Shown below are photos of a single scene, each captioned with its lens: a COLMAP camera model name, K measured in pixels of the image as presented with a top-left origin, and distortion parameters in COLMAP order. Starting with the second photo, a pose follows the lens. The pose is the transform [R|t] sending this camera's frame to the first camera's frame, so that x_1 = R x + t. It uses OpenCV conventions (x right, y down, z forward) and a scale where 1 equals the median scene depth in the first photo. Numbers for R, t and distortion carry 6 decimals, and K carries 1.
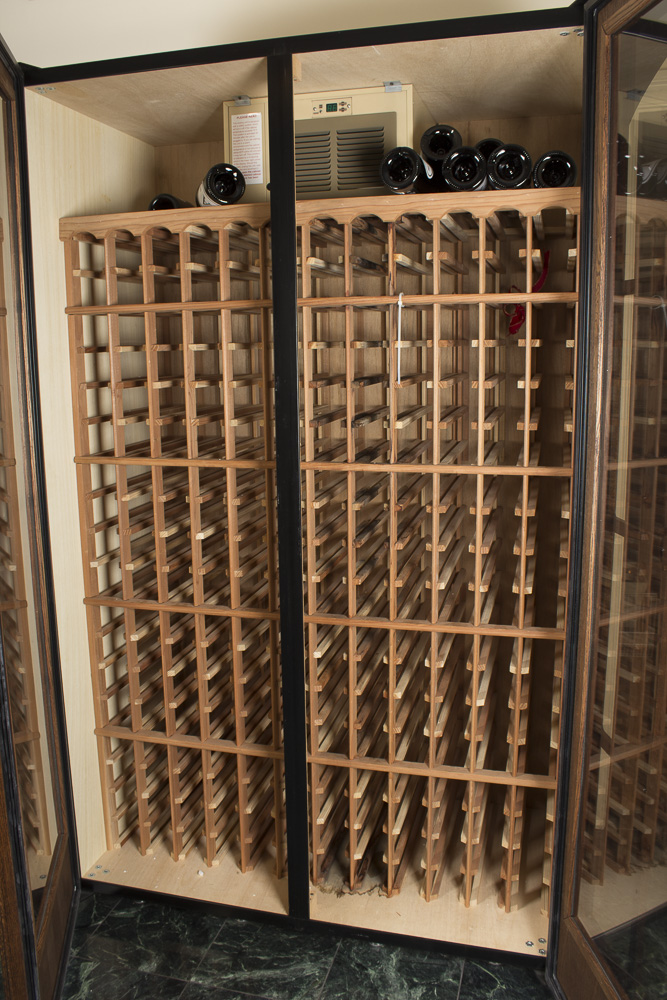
lens RADIAL K [[867.0, 0, 313.7], [0, 867.0, 502.7], [0, 0, 1]] dist [-0.079574, 0.004846]
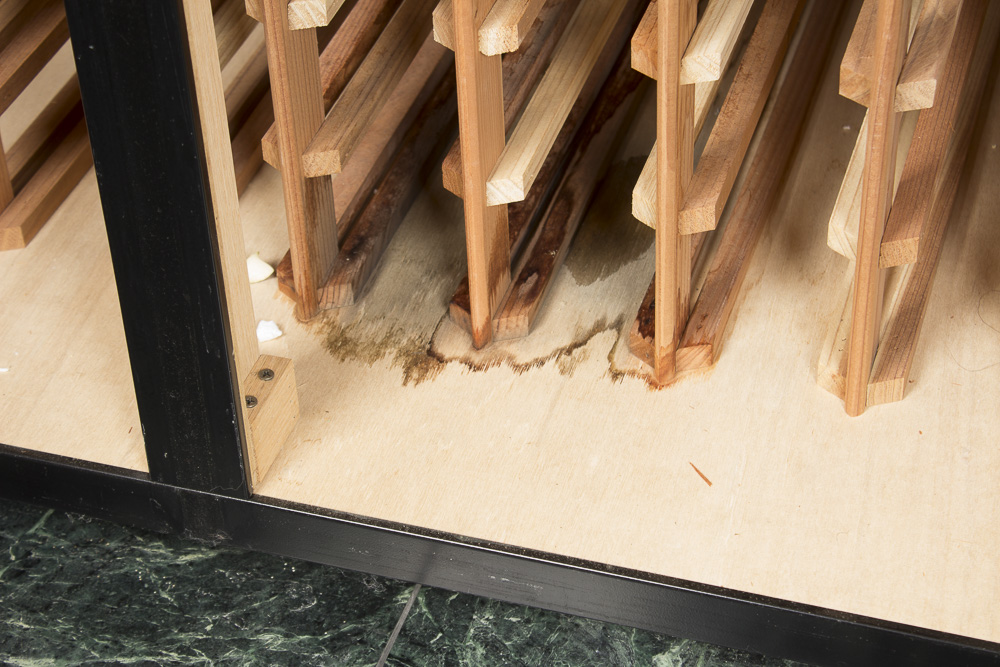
lens RADIAL K [[2169.1, 0, 500.0], [0, 2169.1, 333.5], [0, 0, 1]] dist [0.027537, 0.077953]
pose [[0.999113, 0.001370, -0.042095, 0.070094], [0.019227, 0.874415, 0.484798, 0.197313], [0.037473, -0.485177, 0.873613, 0.540245]]
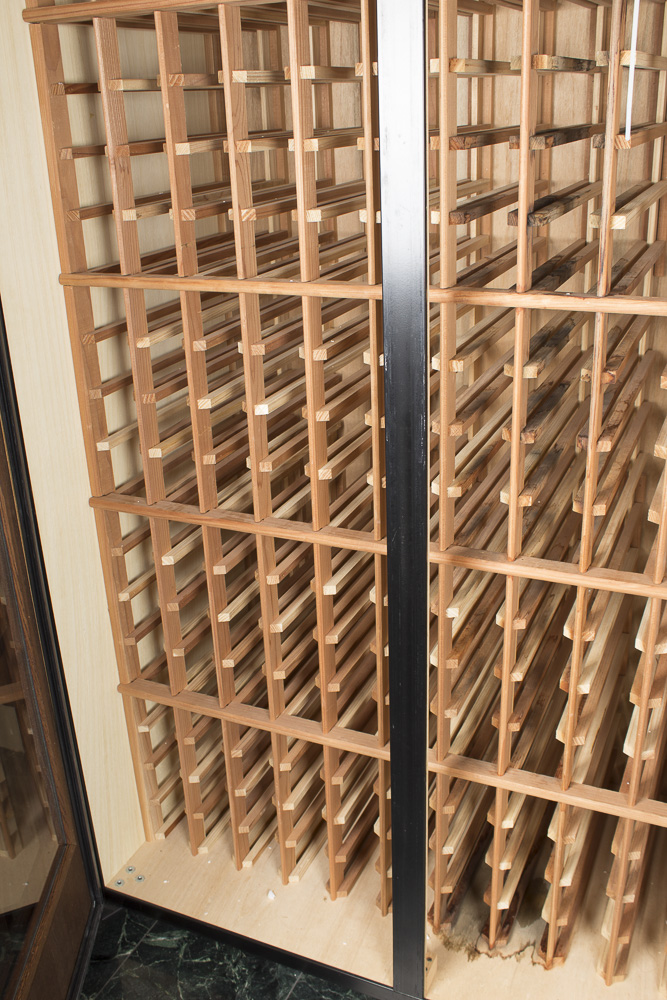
lens RADIAL K [[970.0, 0, 333.5], [0, 970.0, 500.0], [0, 0, 1]] dist [-0.060749, 0.011335]
pose [[0.988646, 0.036257, -0.145824, 0.018800], [-0.002834, 0.974779, 0.223152, -0.050020], [0.150237, -0.220205, 0.963815, 0.337741]]
